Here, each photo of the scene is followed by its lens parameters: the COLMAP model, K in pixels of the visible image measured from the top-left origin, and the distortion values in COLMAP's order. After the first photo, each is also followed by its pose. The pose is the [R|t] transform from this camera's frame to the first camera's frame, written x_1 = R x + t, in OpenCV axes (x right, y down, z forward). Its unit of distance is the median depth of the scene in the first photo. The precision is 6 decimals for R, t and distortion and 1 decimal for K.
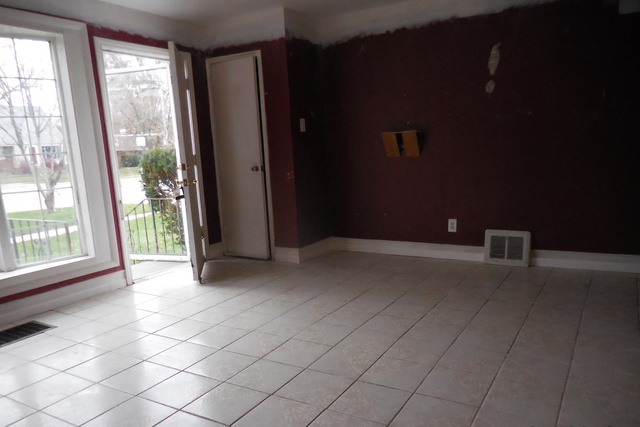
lens RADIAL K [[488.9, 0, 319.1], [0, 488.9, 242.0], [0, 0, 1]] dist [0.002528, 0.003190]
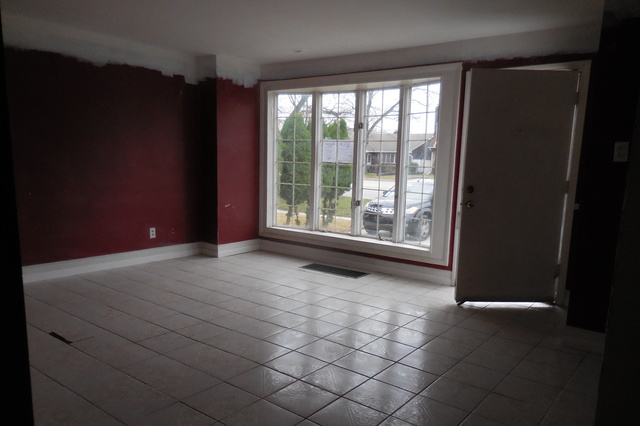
lens RADIAL K [[488.9, 0, 319.1], [0, 488.9, 241.5], [0, 0, 1]] dist [0.002528, 0.003190]
pose [[-0.117211, 0.217279, -0.969047, 0.816623], [-0.209630, 0.948373, 0.237999, -0.241852], [0.970730, 0.231038, -0.065612, 0.839325]]
